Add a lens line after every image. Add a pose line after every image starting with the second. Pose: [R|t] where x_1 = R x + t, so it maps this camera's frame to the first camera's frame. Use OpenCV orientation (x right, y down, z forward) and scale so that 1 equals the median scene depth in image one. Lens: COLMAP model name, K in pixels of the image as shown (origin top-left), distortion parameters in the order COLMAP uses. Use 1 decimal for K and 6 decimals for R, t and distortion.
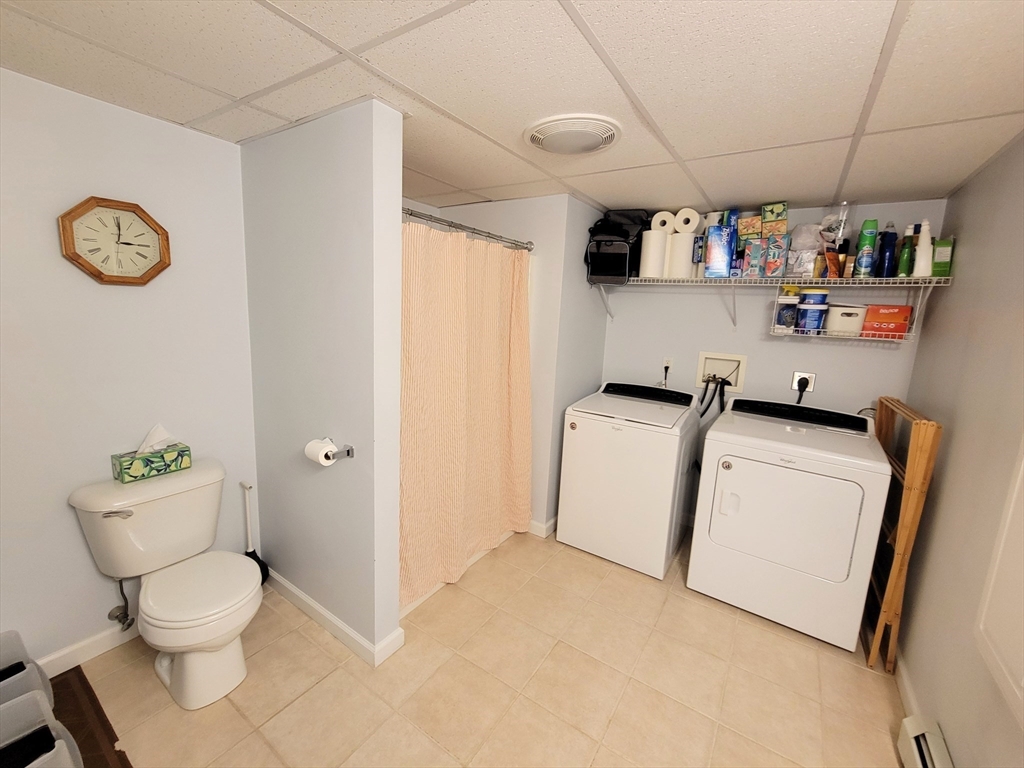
lens RADIAL K [[419.7, 0, 510.7], [0, 419.7, 378.3], [0, 0, 1]] dist [-0.003486, 0.000241]
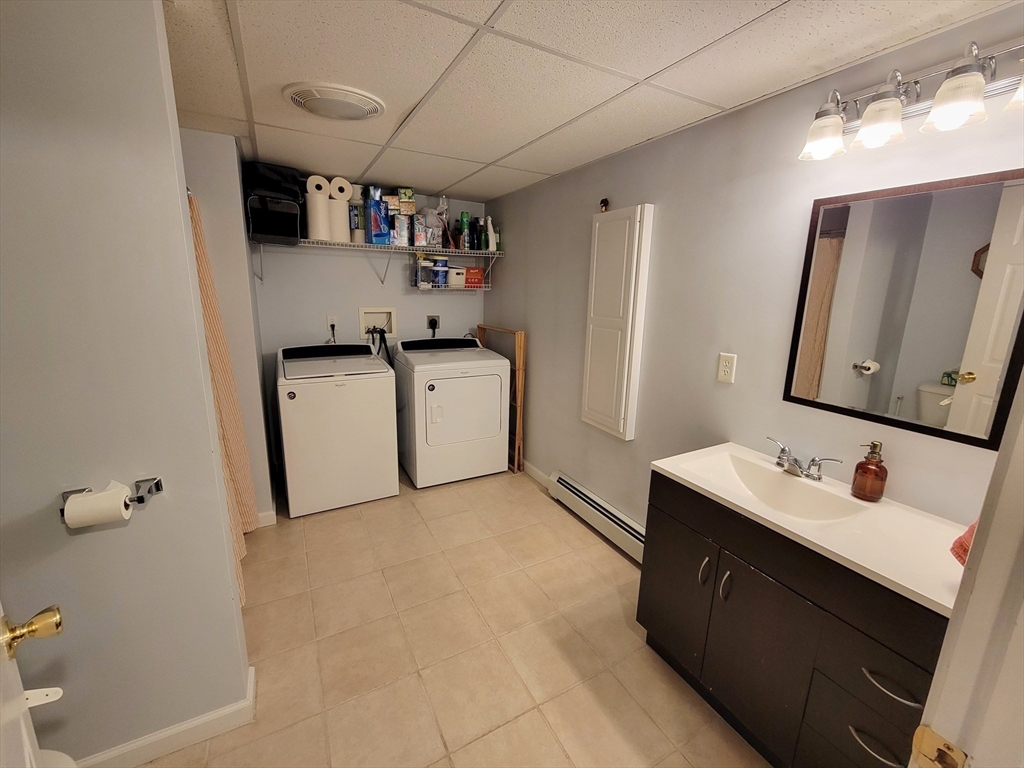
lens RADIAL K [[419.7, 0, 511.6], [0, 419.7, 381.0], [0, 0, 1]] dist [-0.003486, 0.000241]
pose [[0.458682, -0.233141, 0.857471, -0.490972], [0.144043, 0.971713, 0.187150, -0.029223], [-0.876848, 0.037670, 0.479290, 0.105367]]
